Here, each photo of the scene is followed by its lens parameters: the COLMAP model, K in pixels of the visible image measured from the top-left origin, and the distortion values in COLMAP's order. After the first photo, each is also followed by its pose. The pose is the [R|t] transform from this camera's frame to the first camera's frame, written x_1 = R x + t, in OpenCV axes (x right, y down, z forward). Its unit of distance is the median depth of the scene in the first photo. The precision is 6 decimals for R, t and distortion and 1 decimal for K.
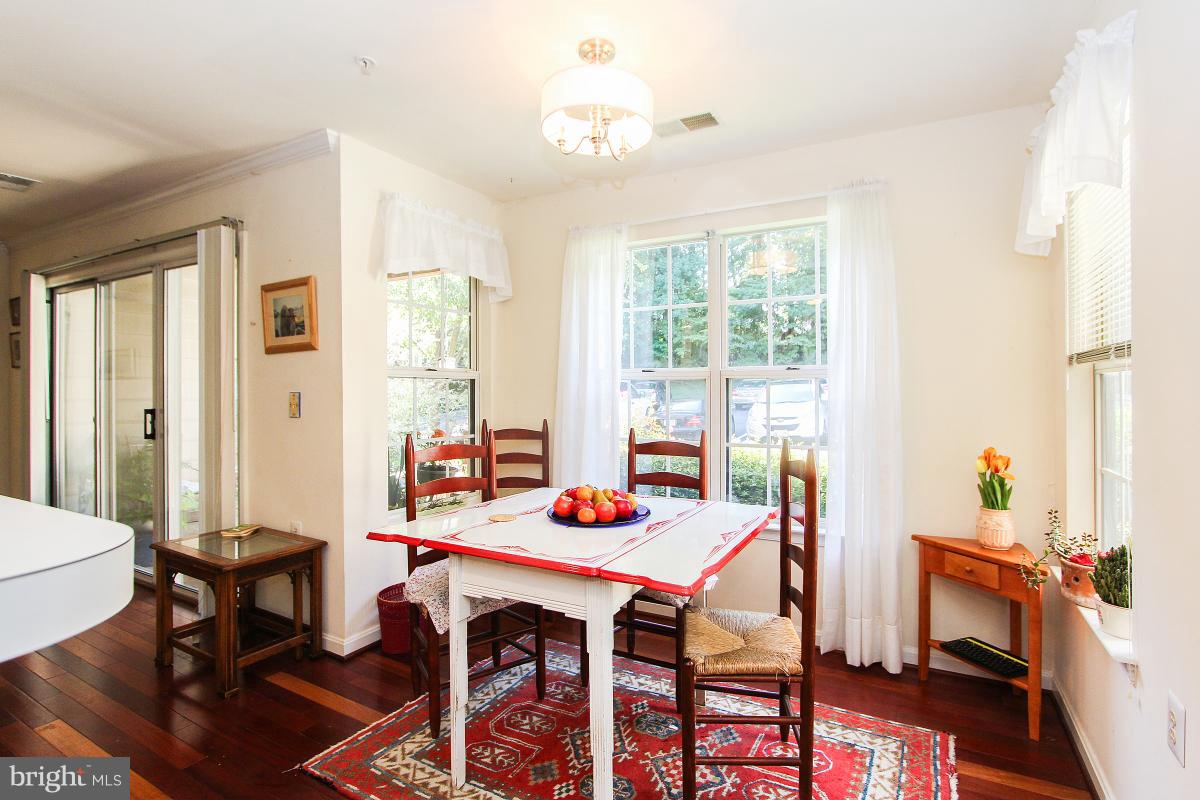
lens RADIAL K [[566.2, 0, 593.9], [0, 566.2, 392.3], [0, 0, 1]] dist [-0.002639, -0.000032]
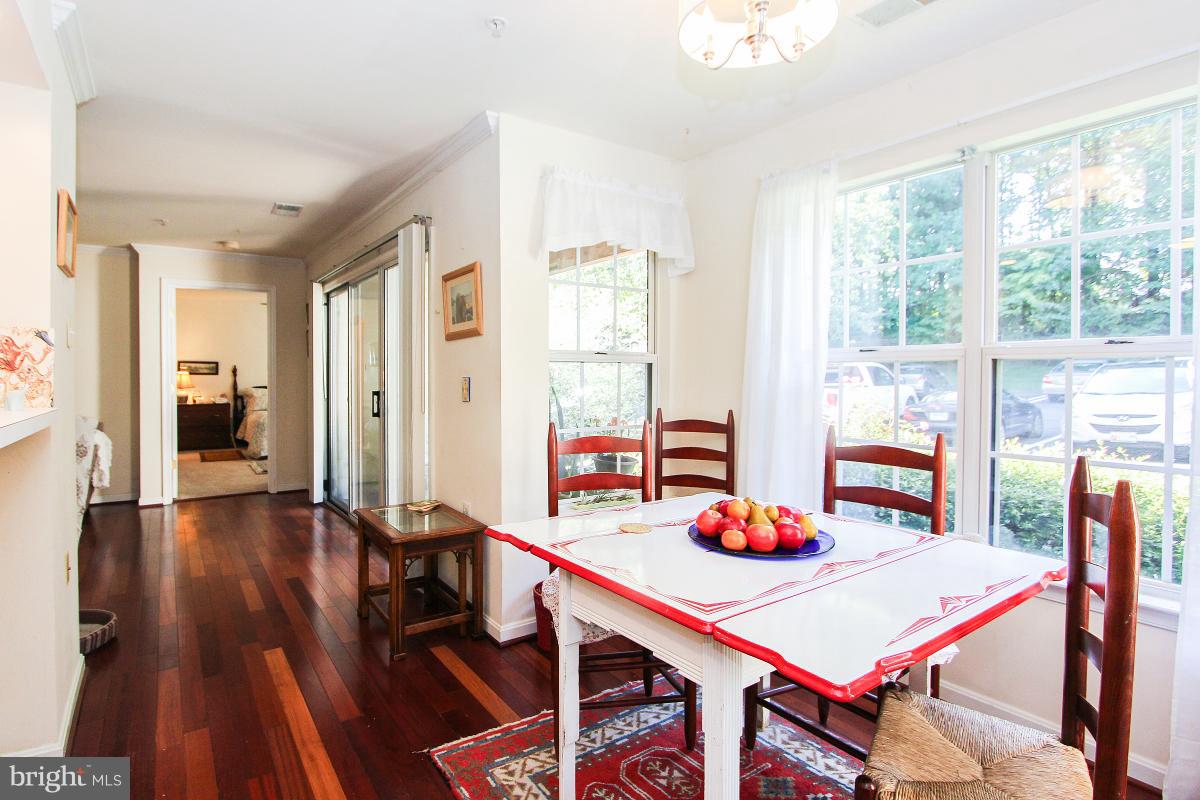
lens RADIAL K [[576.0, 0, 538.4], [0, 576.0, 388.7], [0, 0, 1]] dist [-0.011501, 0.001094]
pose [[0.883444, 0.012190, -0.468378, 0.089402], [-0.003147, 0.999793, 0.020084, -0.000227], [0.468526, -0.016269, 0.883300, 0.153899]]
